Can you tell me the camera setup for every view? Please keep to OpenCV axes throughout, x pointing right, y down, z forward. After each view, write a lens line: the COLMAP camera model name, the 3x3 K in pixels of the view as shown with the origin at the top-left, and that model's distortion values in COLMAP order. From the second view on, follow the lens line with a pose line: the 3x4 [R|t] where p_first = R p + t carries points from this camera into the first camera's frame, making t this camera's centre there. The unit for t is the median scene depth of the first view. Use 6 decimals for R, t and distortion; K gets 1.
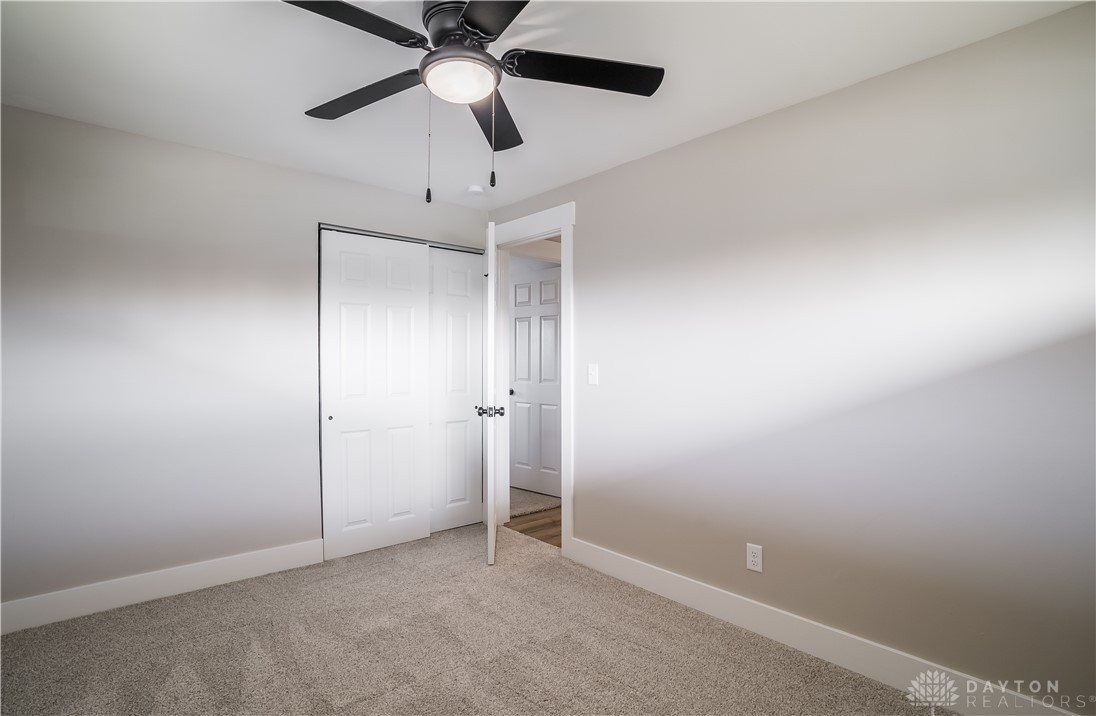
lens RADIAL K [[561.3, 0, 546.5], [0, 561.3, 375.0], [0, 0, 1]] dist [-0.004620, -0.000984]
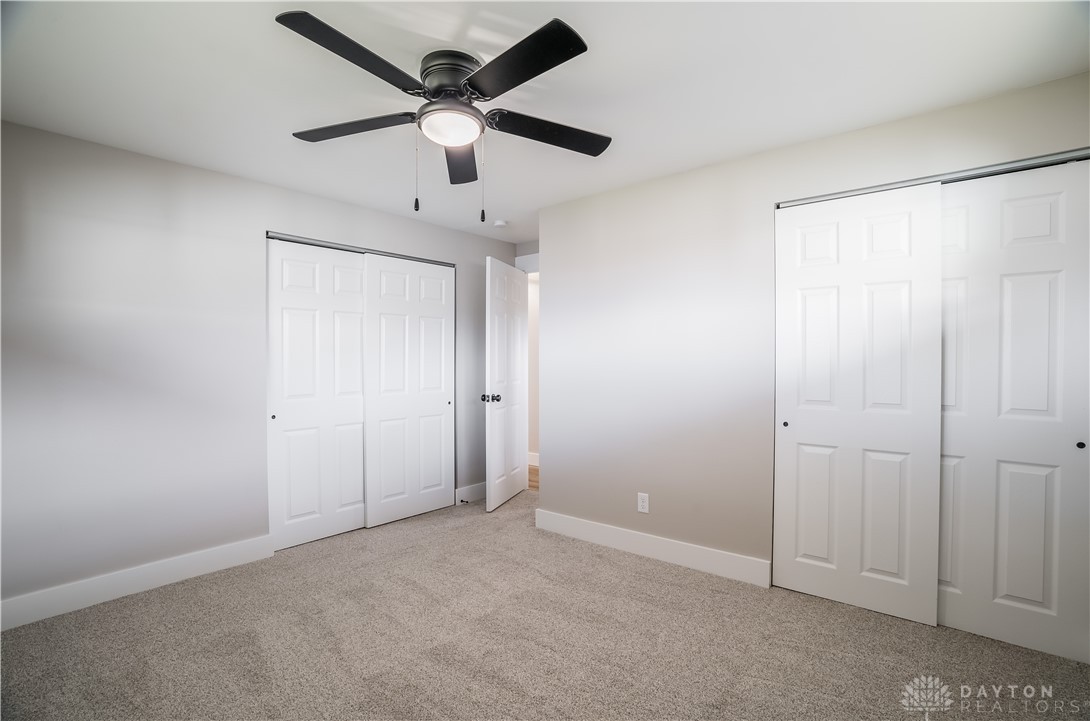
lens RADIAL K [[510.9, 0, 545.0], [0, 510.9, 360.5], [0, 0, 1]] dist [0.001720, 0.000569]
pose [[0.971122, 0.019163, 0.237815, -0.206754], [-0.008512, 0.998917, -0.045733, 0.019891], [-0.238433, 0.042388, 0.970233, -0.084884]]
